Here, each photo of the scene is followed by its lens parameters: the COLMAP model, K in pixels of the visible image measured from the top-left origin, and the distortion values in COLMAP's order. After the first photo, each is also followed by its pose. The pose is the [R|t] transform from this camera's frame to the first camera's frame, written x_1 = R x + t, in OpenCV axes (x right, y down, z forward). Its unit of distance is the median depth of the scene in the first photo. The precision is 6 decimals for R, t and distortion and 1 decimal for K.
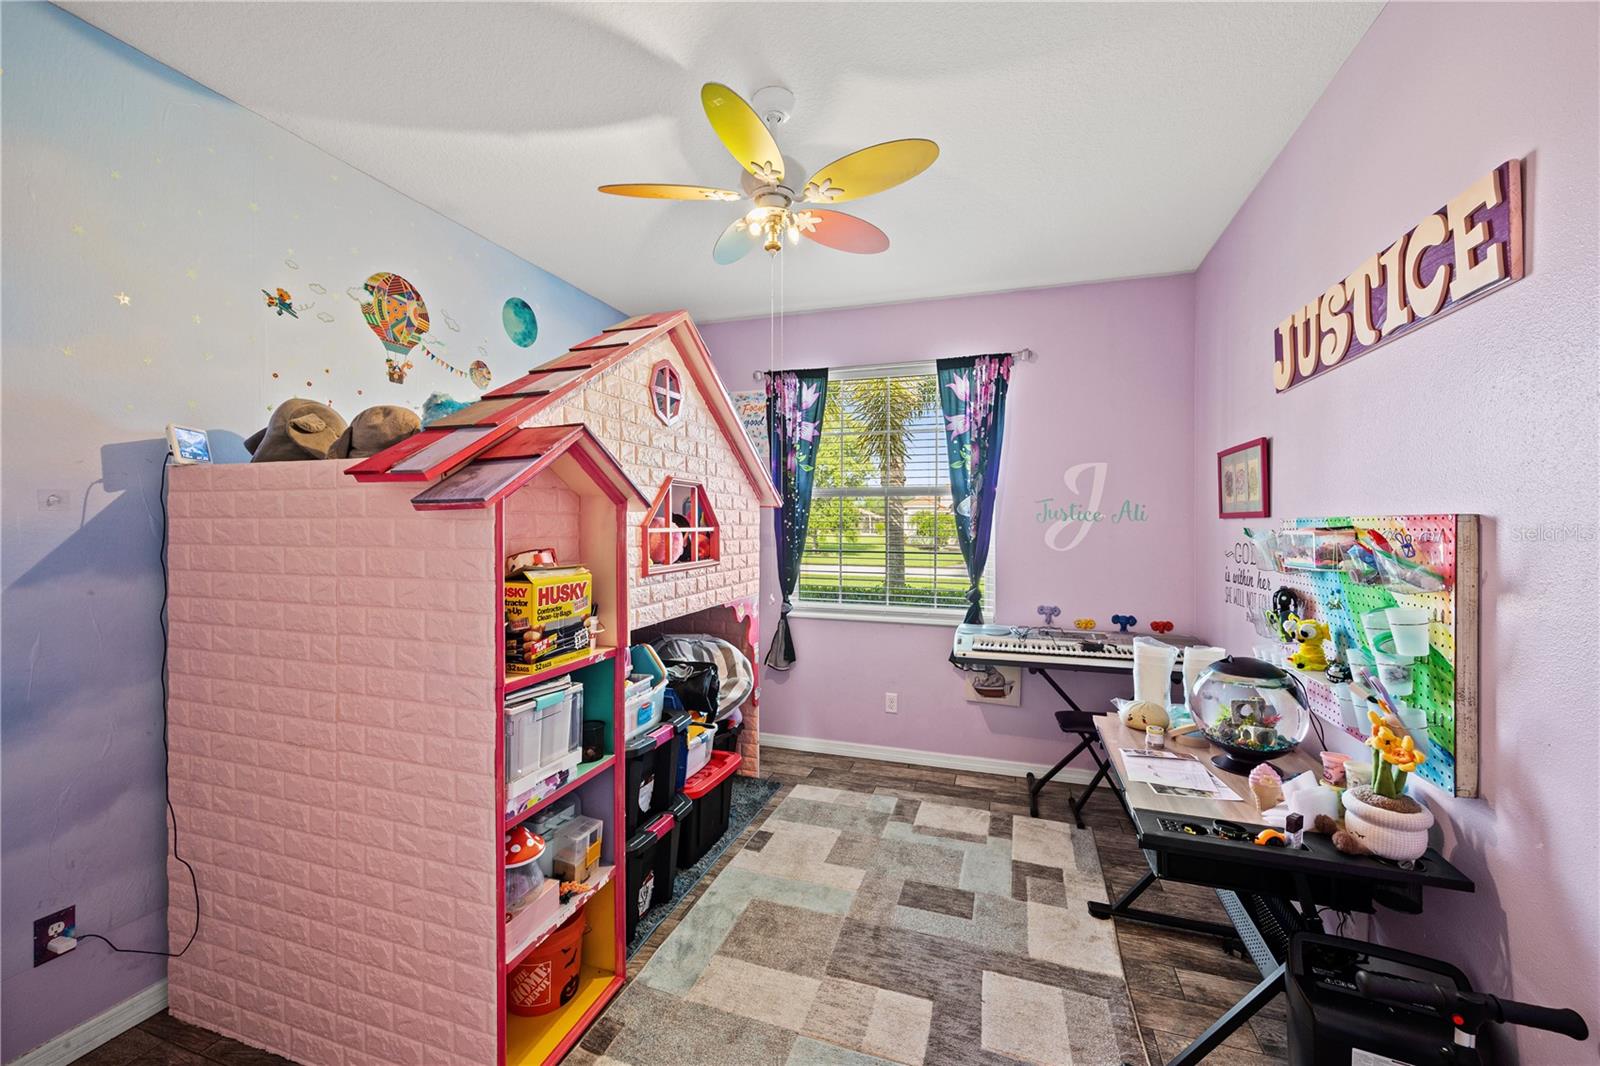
lens RADIAL K [[621.4, 0, 801.1], [0, 621.4, 523.8], [0, 0, 1]] dist [-0.000166, 0.000004]
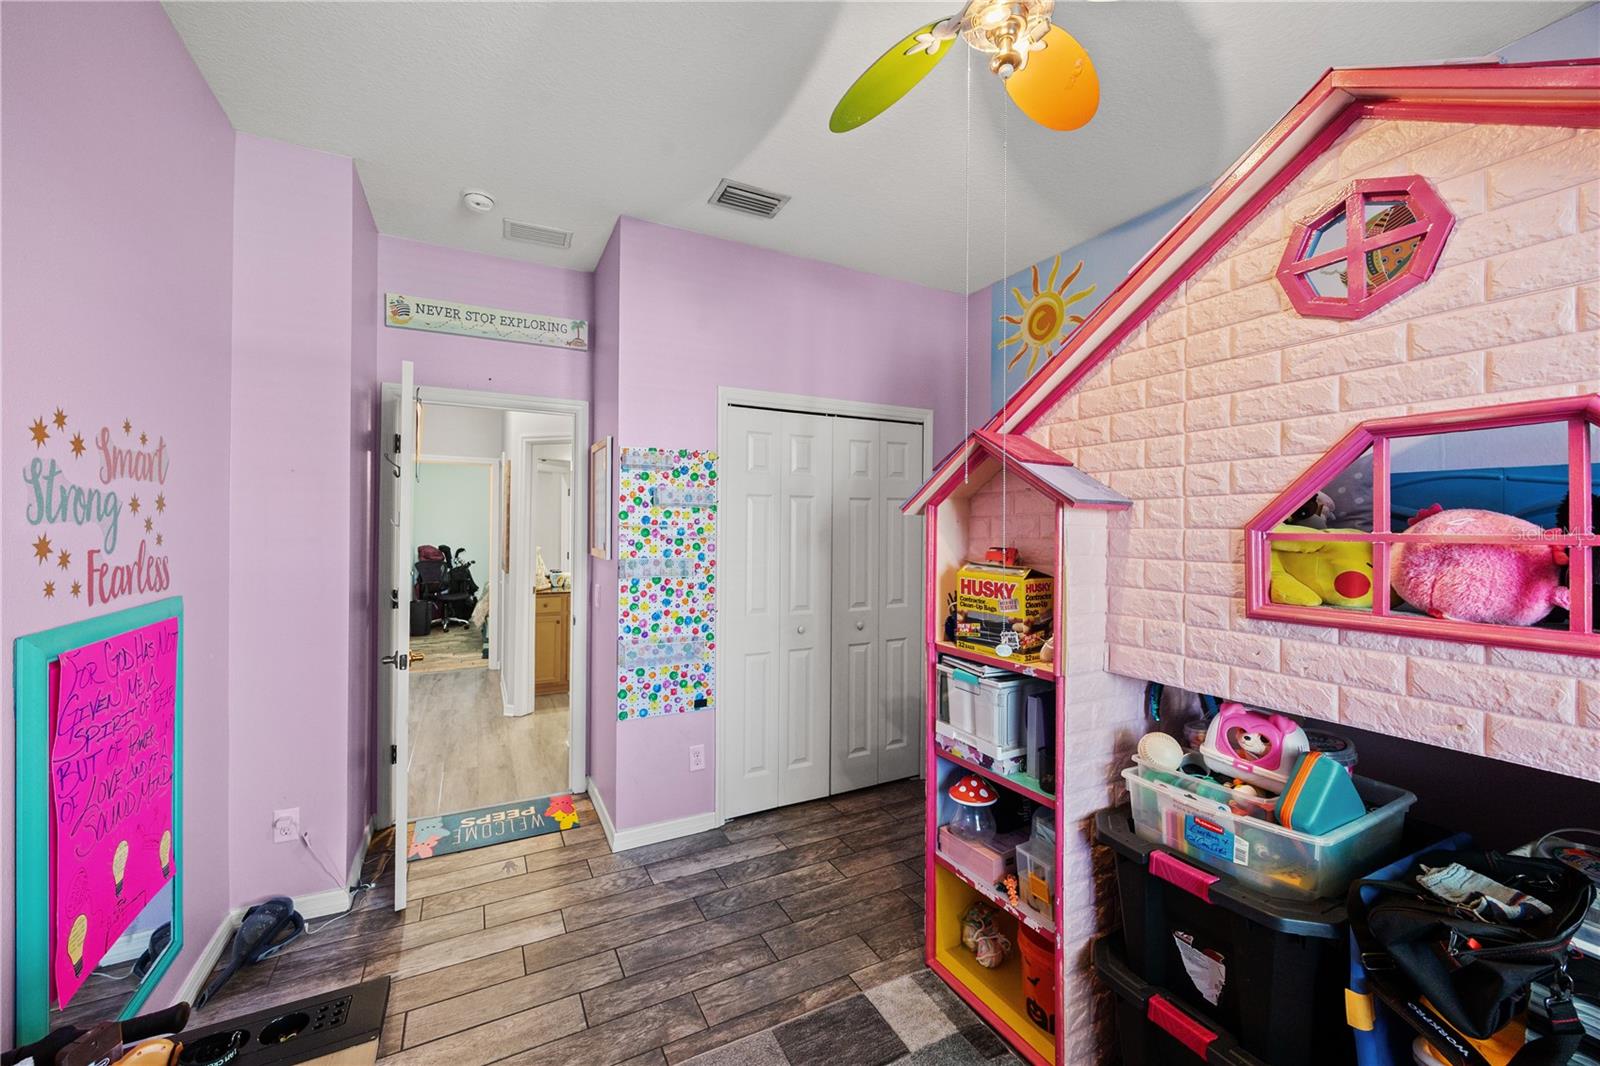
lens RADIAL K [[621.4, 0, 801.1], [0, 621.4, 523.8], [0, 0, 1]] dist [-0.000166, 0.000004]
pose [[-0.689229, -0.006285, -0.724516, 0.629597], [-0.004834, 0.999980, -0.004077, 0.005243], [0.724527, 0.000692, -0.689246, 1.538588]]
